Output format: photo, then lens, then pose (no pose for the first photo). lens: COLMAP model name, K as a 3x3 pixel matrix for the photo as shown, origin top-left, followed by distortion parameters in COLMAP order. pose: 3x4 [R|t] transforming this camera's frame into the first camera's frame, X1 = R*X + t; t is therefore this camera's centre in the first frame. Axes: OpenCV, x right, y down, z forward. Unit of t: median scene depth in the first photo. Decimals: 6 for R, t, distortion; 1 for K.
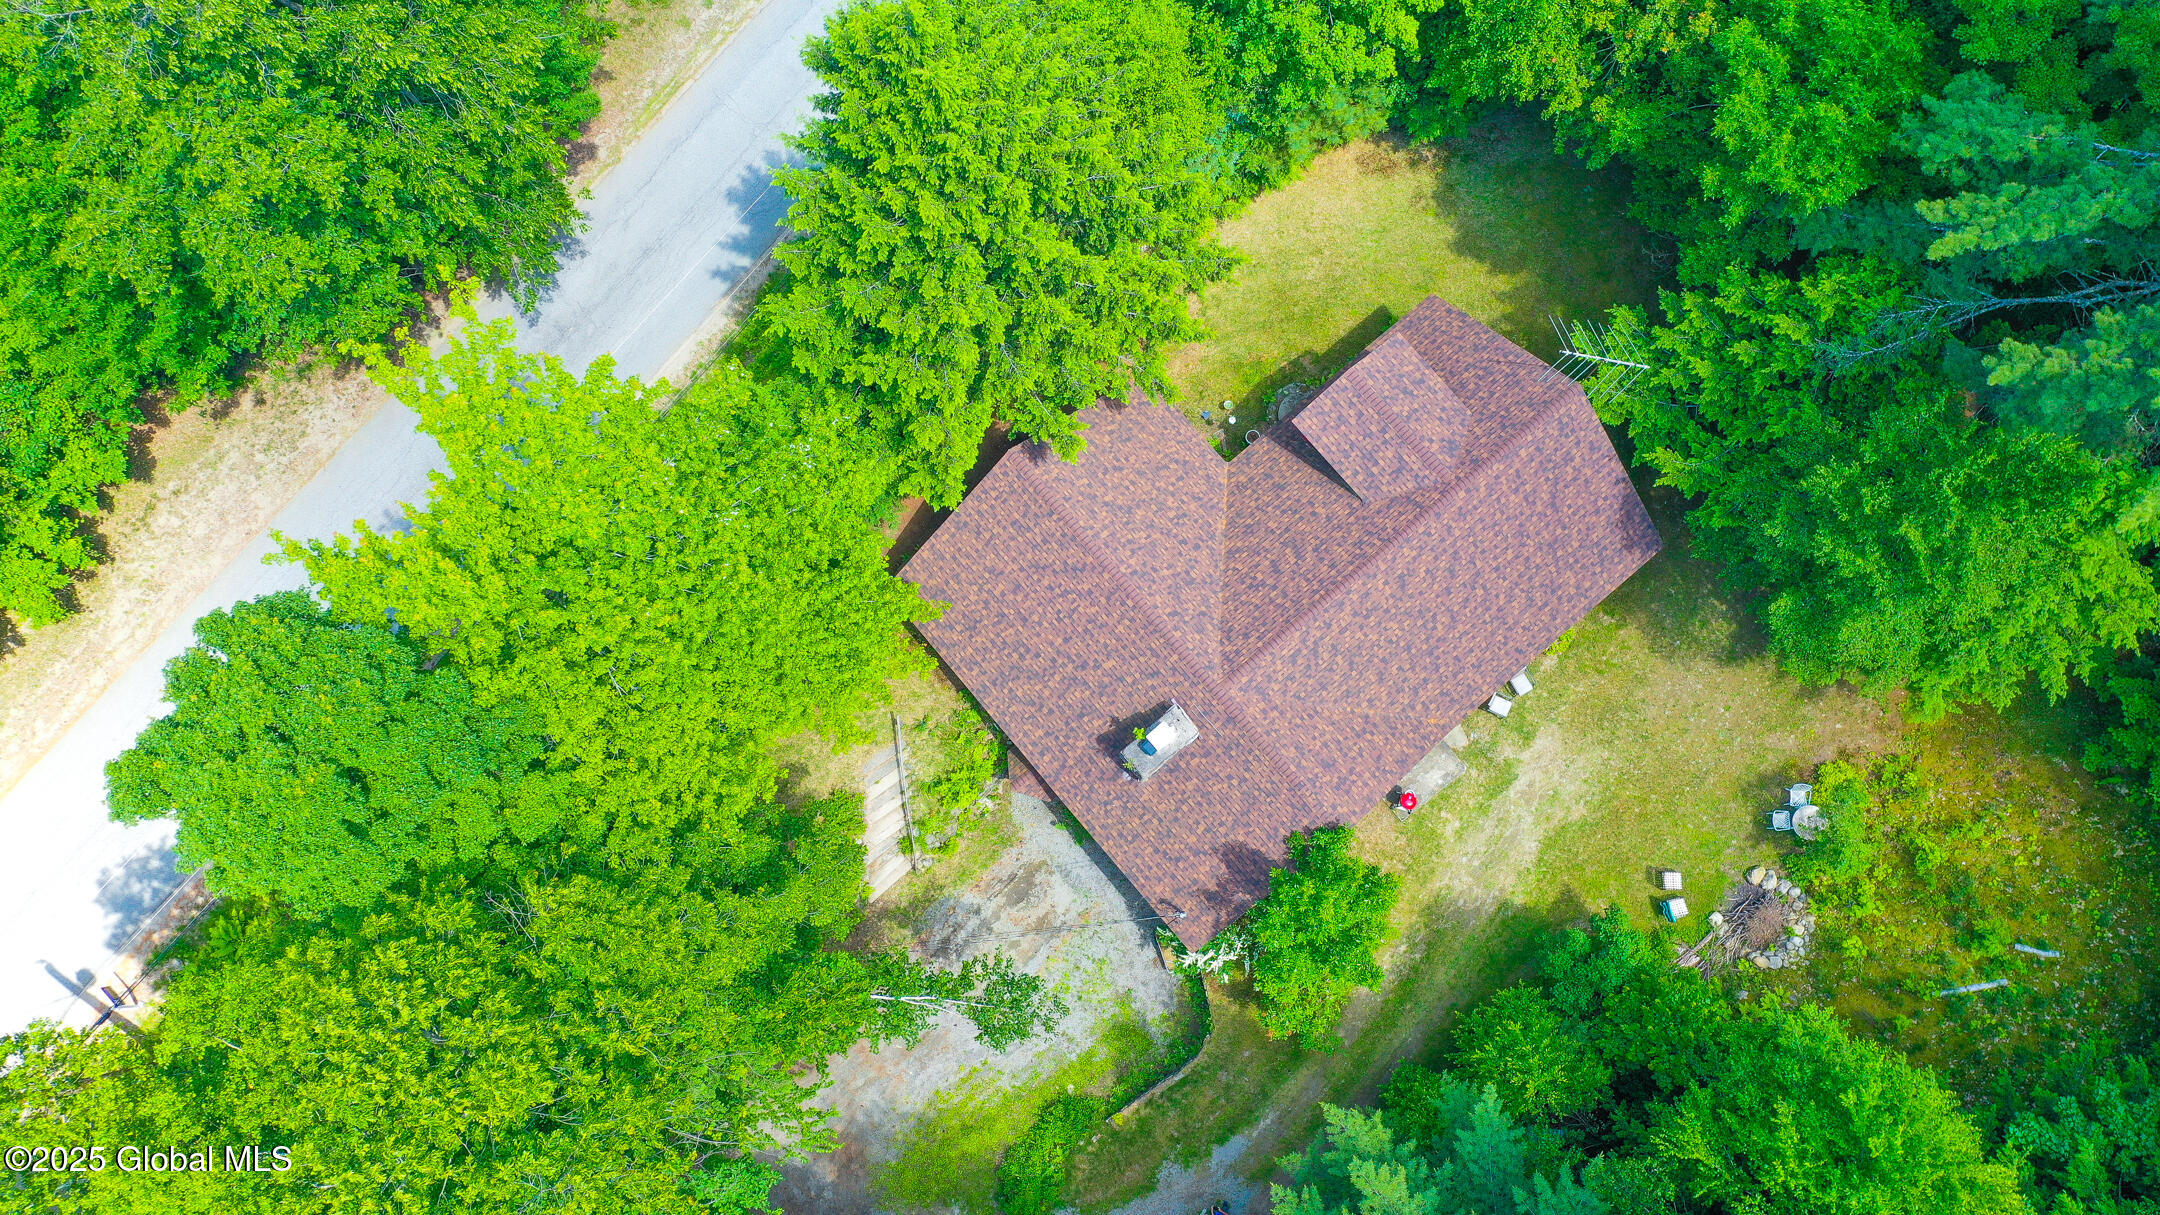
lens RADIAL K [[1744.6, 0, 1076.9], [0, 1744.6, 606.2], [0, 0, 1]] dist [0.003178, -0.002246]
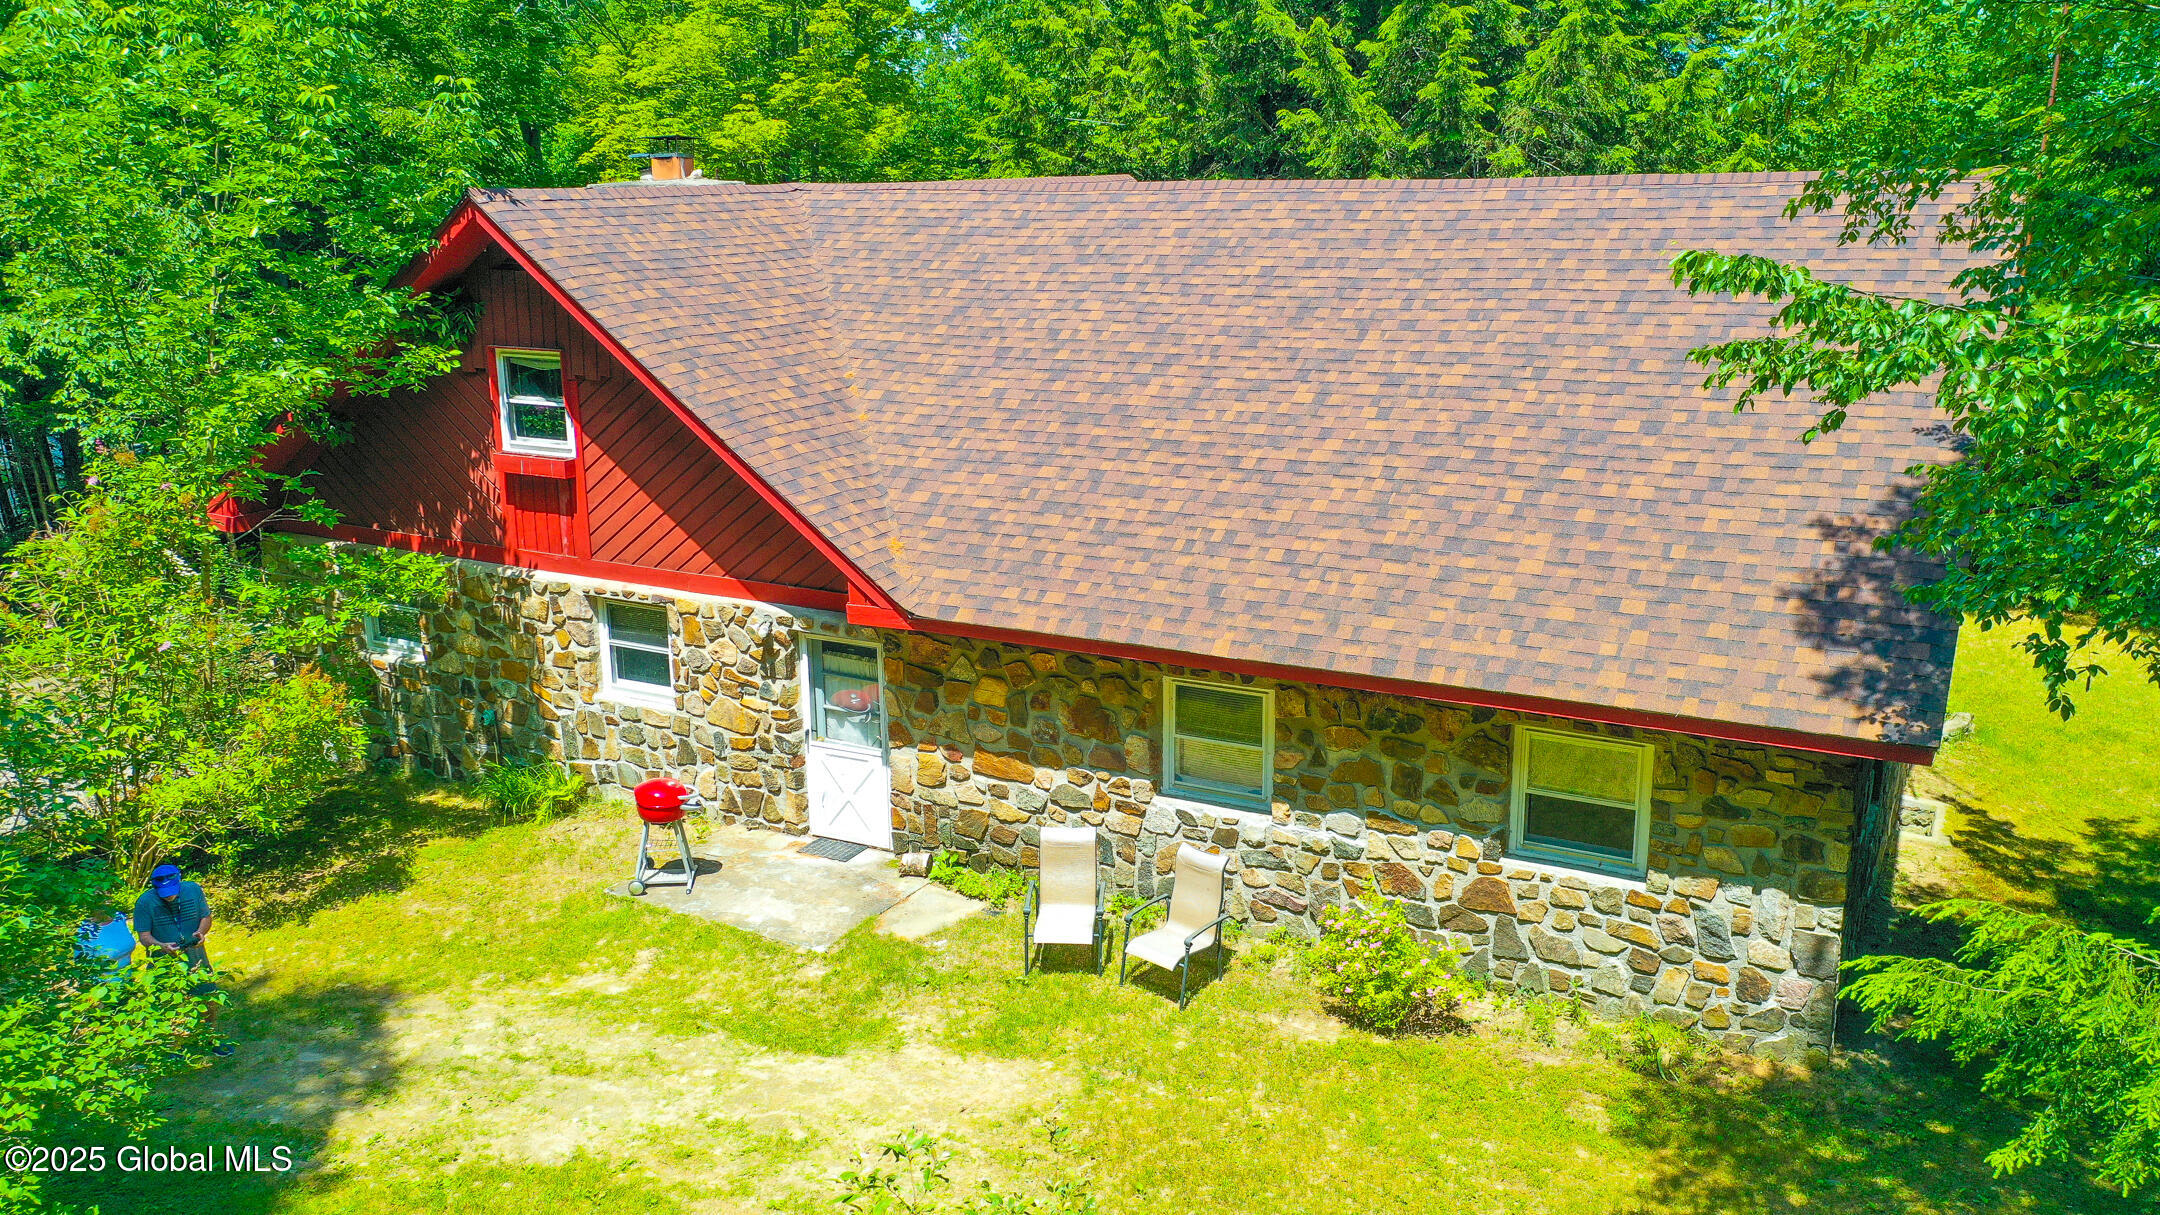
lens RADIAL K [[1744.6, 0, 1083.9], [0, 1744.6, 599.1], [0, 0, 1]] dist [0.003178, -0.002246]
pose [[0.352760, 0.238961, -0.904687, 0.503447], [-0.924365, 0.239121, -0.297273, 0.130178], [0.145293, 0.941126, 0.305239, 0.912333]]
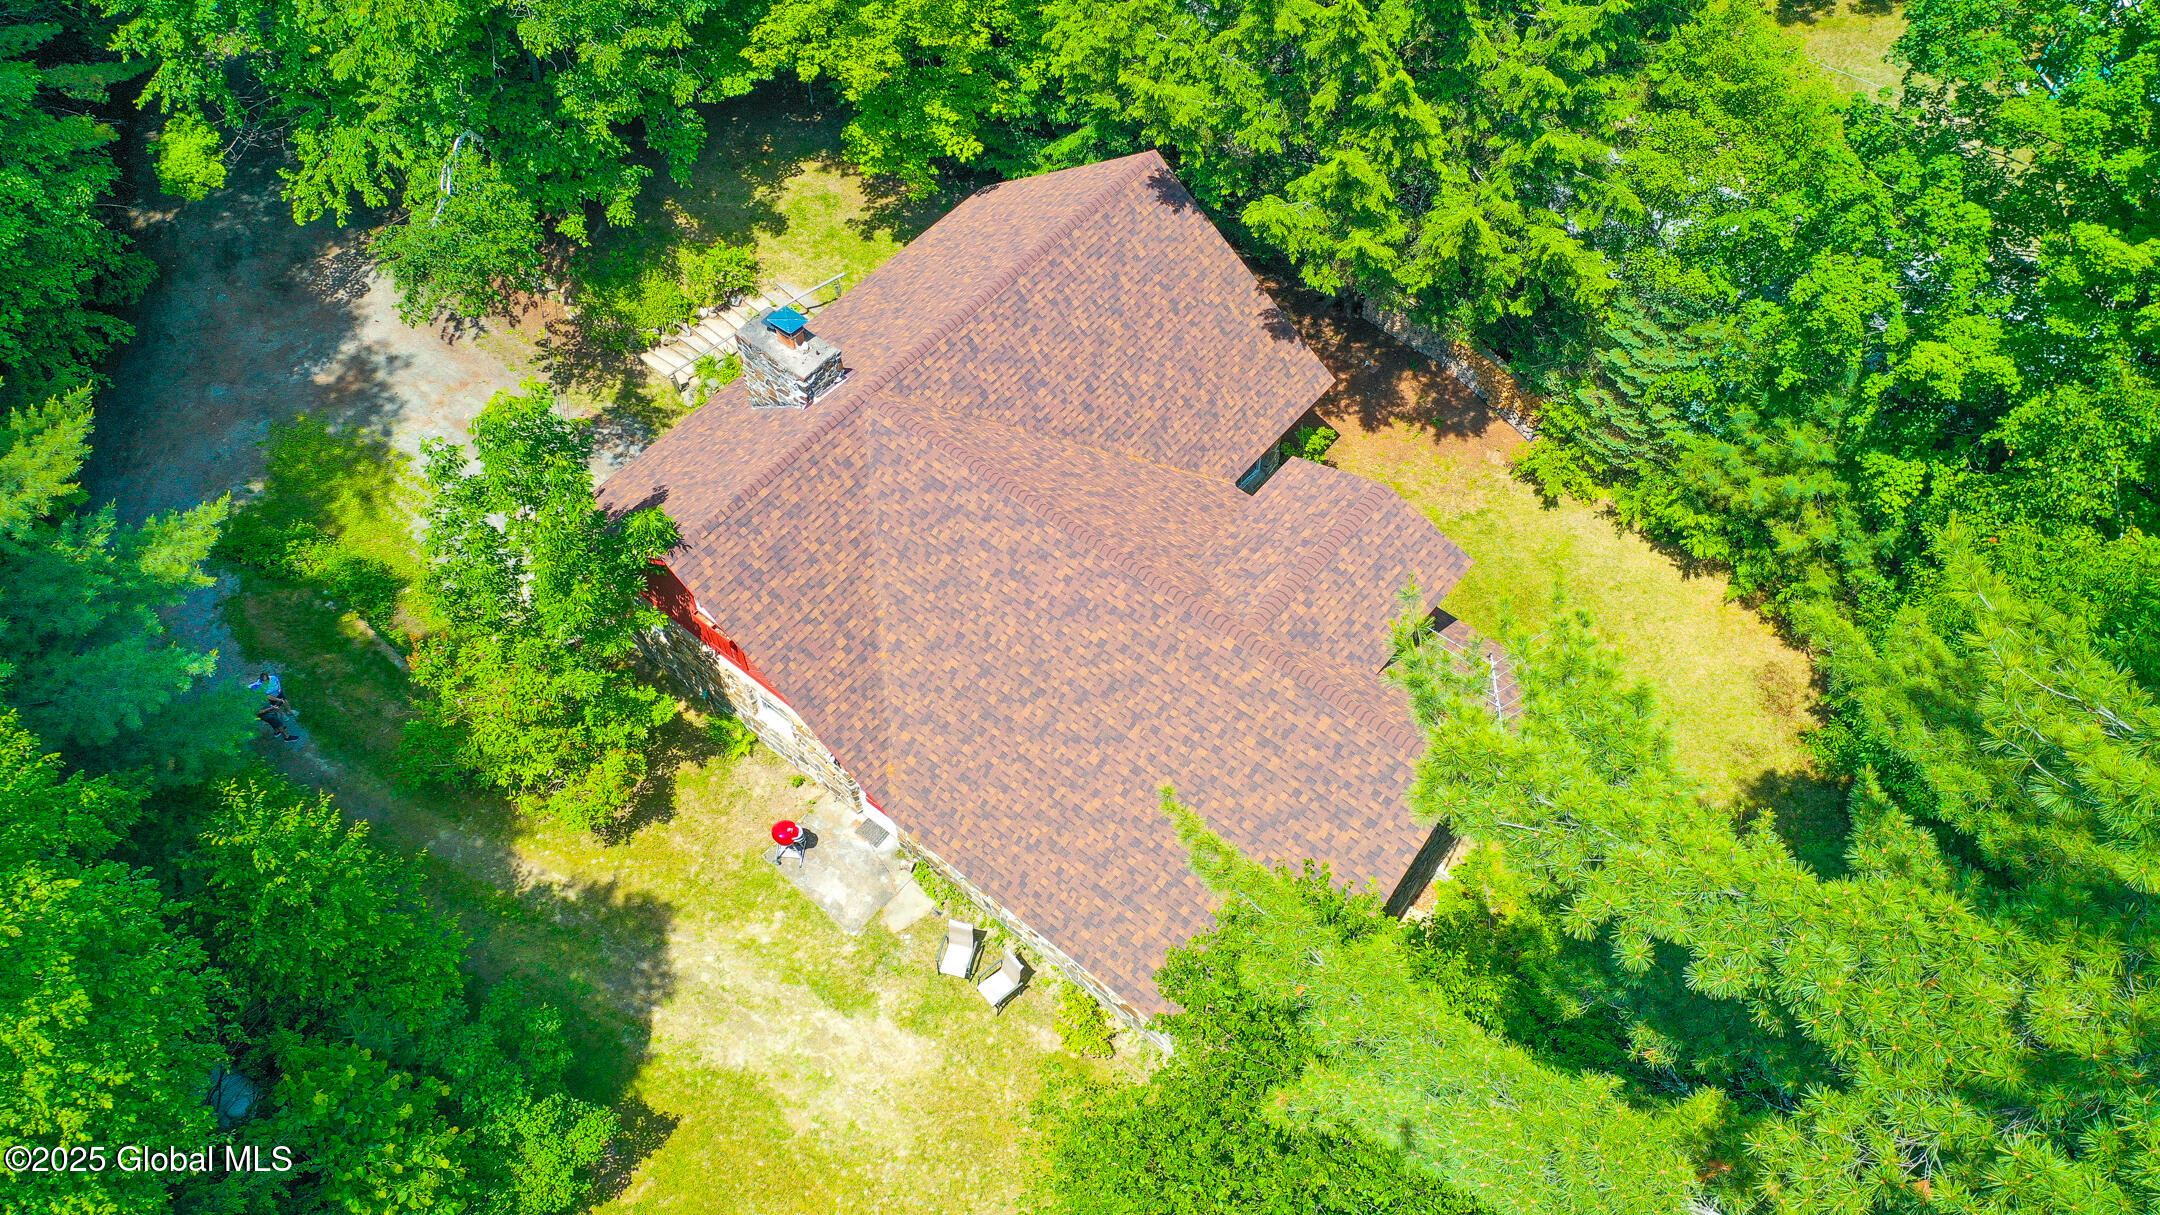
lens RADIAL K [[1744.6, 0, 1075.0], [0, 1744.6, 612.9], [0, 0, 1]] dist [0.003178, -0.002246]
pose [[0.171755, 0.806141, -0.566248, 0.522131], [-0.972237, 0.231431, 0.034578, -0.033538], [0.158922, 0.544588, 0.823509, 0.460853]]
